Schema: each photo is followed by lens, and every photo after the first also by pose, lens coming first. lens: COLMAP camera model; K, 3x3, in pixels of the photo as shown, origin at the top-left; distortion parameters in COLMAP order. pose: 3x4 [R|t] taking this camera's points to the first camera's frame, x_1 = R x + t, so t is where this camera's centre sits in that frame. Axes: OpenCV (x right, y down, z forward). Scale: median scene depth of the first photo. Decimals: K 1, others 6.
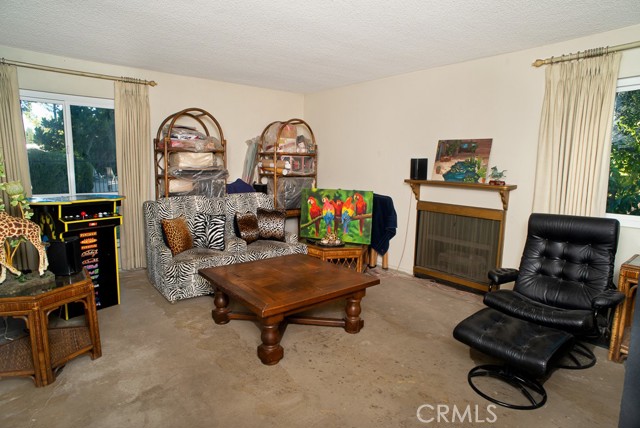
lens RADIAL K [[362.0, 0, 316.9], [0, 362.0, 210.7], [0, 0, 1]] dist [-0.042966, 0.018266]
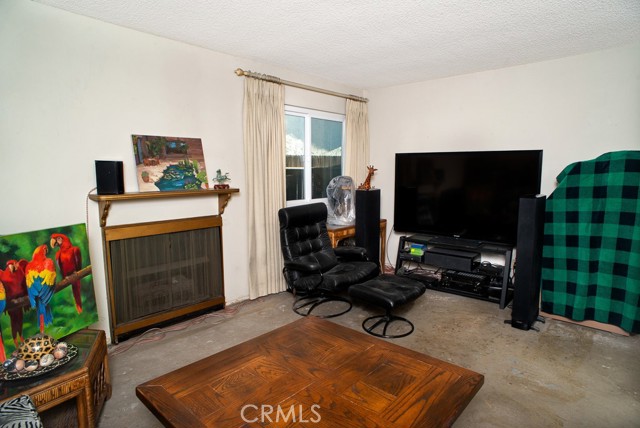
lens RADIAL K [[362.0, 0, 316.9], [0, 362.0, 216.5], [0, 0, 1]] dist [-0.042966, 0.018266]
pose [[-0.144613, -0.139532, 0.979601, -0.432725], [0.142494, 0.976752, 0.160162, -0.105238], [-0.979174, 0.162748, -0.121368, 0.791389]]
